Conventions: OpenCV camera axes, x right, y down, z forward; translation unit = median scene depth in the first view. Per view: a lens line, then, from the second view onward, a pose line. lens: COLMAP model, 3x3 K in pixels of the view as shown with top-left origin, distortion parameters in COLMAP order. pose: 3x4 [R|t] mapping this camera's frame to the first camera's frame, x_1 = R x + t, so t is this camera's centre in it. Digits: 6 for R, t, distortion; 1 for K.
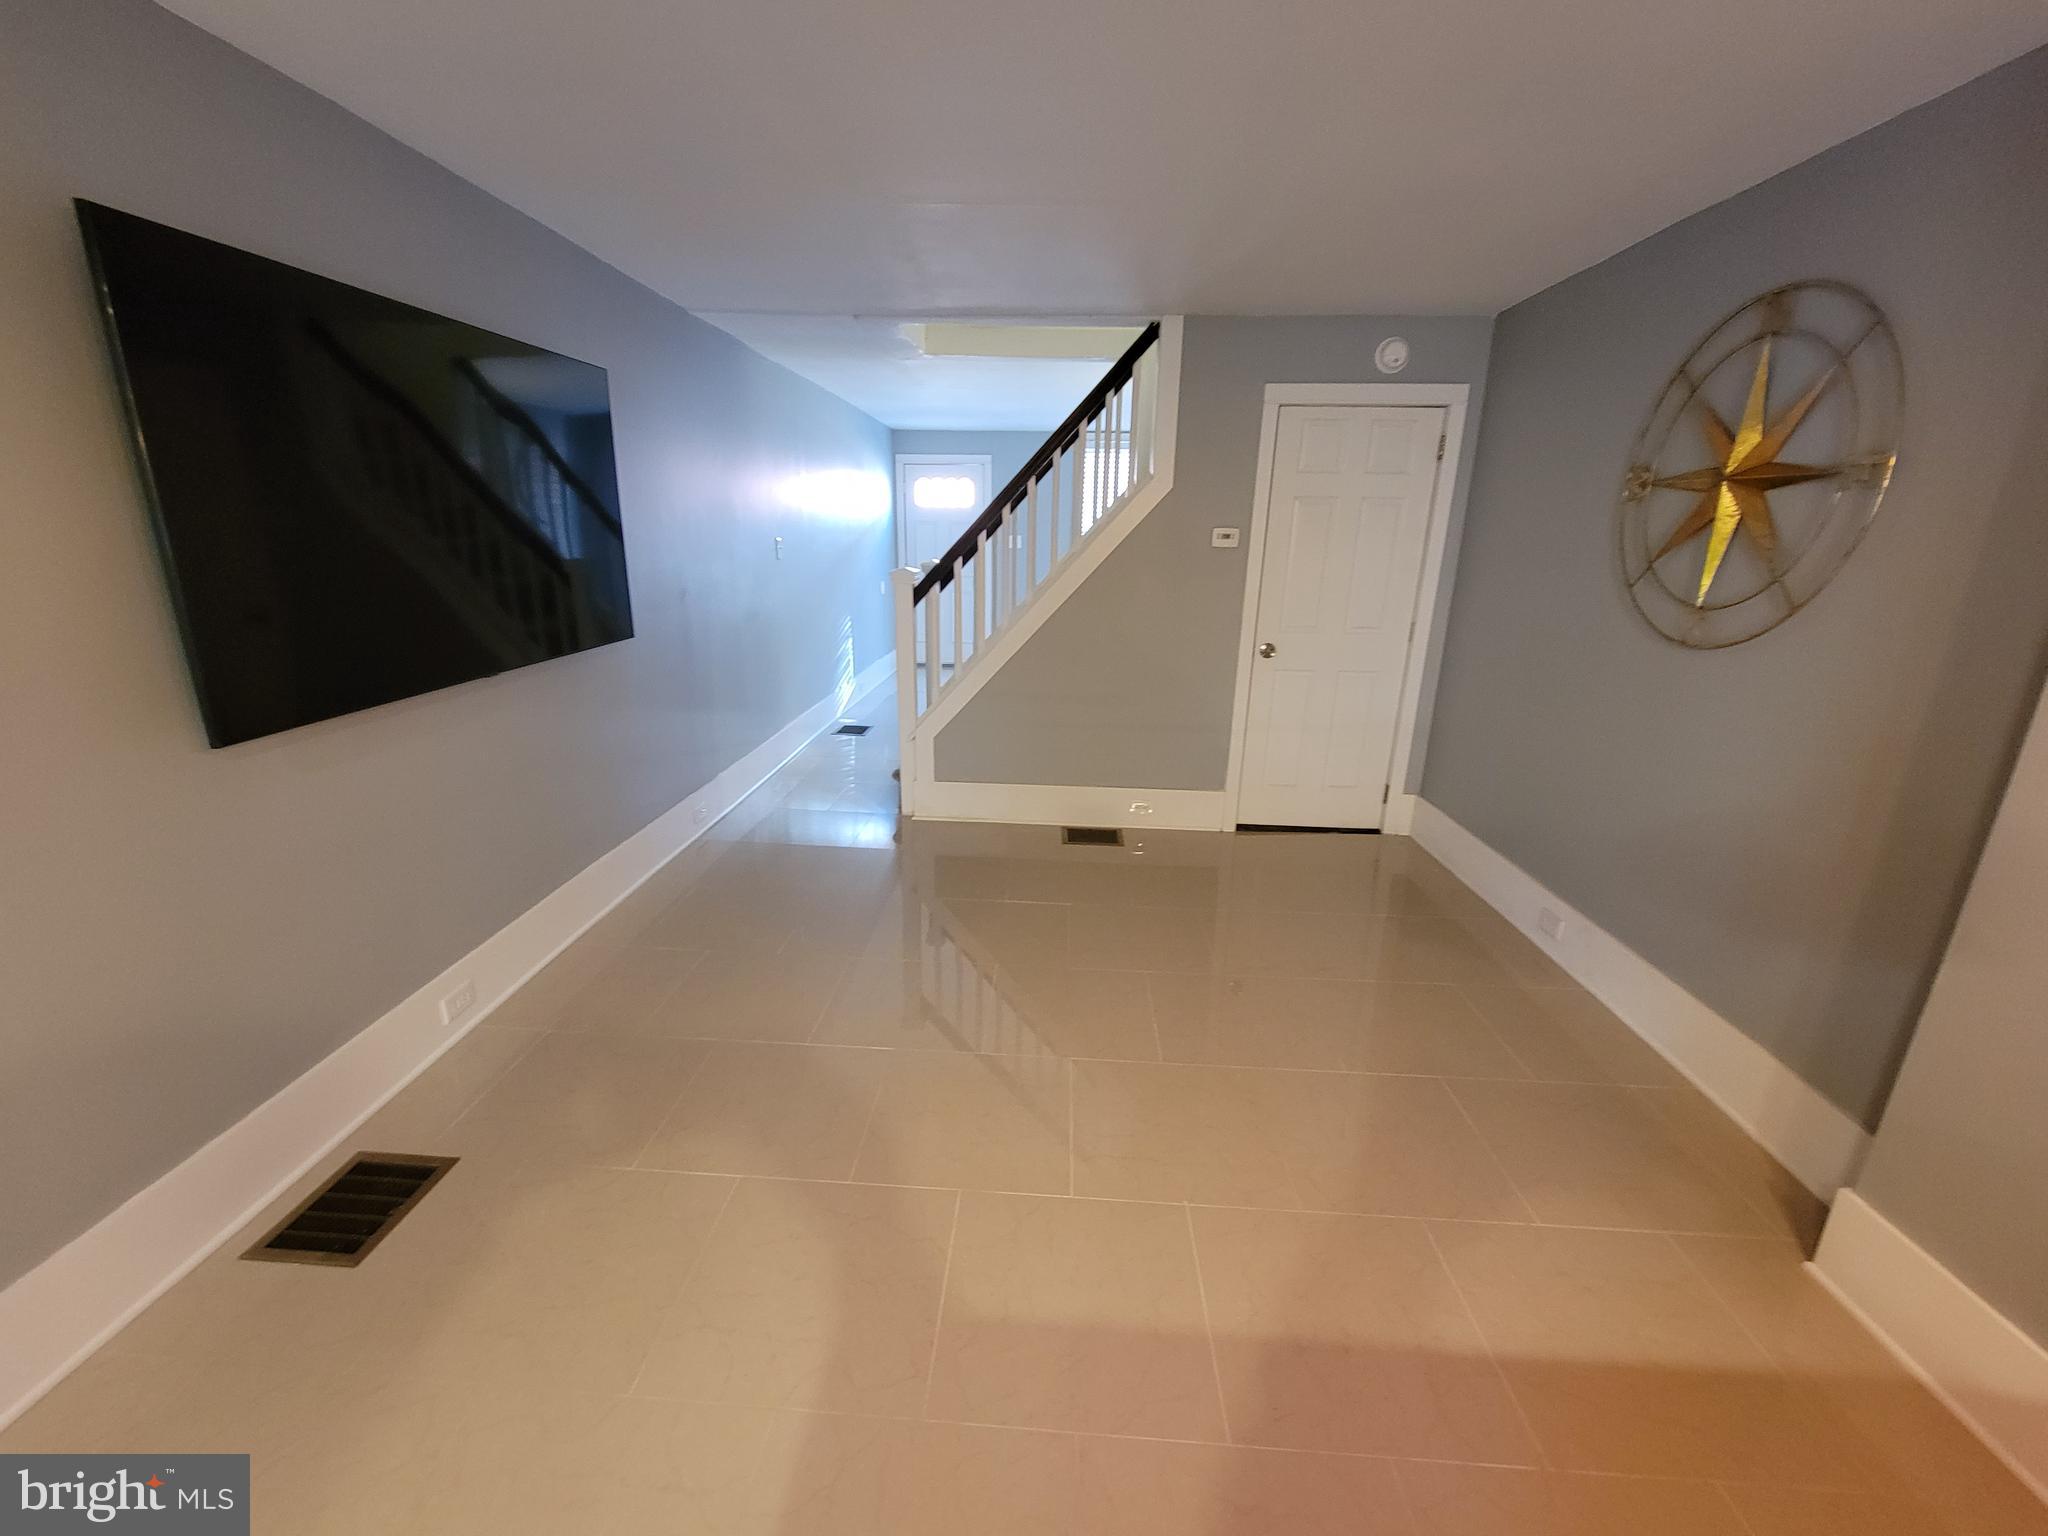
lens RADIAL K [[833.0, 0, 1010.3], [0, 833.0, 768.4], [0, 0, 1]] dist [0.005352, -0.004376]
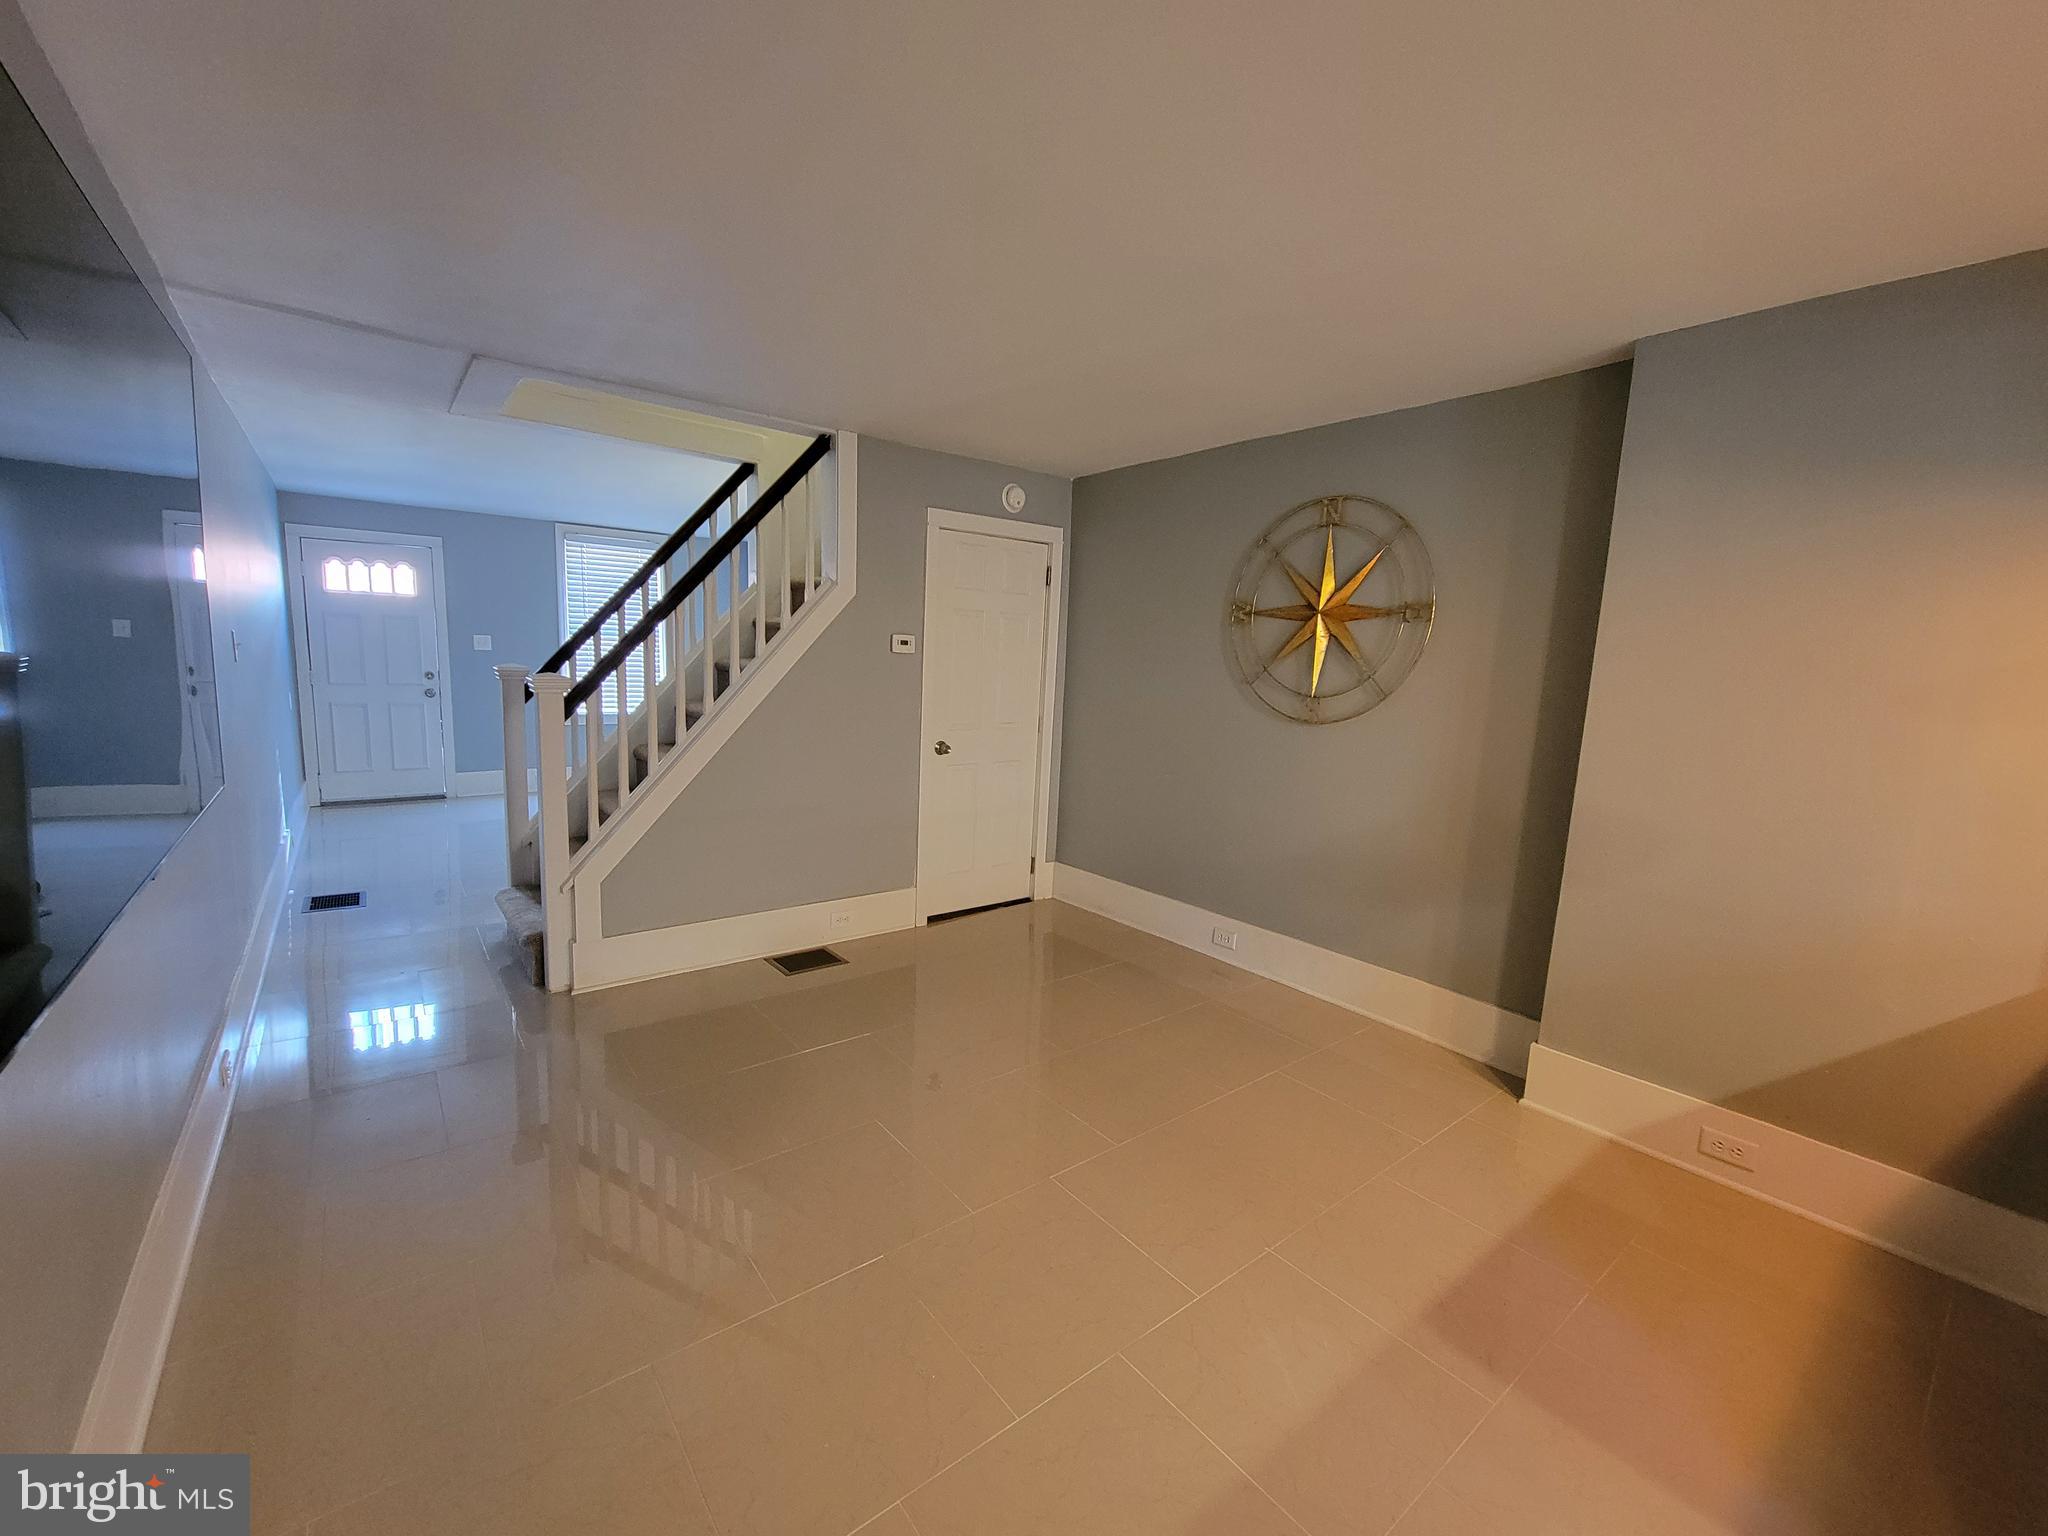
lens RADIAL K [[833.0, 0, 1010.3], [0, 833.0, 768.4], [0, 0, 1]] dist [0.005352, -0.004376]
pose [[0.755372, -0.078978, 0.650520, -0.357808], [0.157996, 0.985375, -0.063829, -0.037302], [-0.635965, 0.150994, 0.756802, 0.156651]]
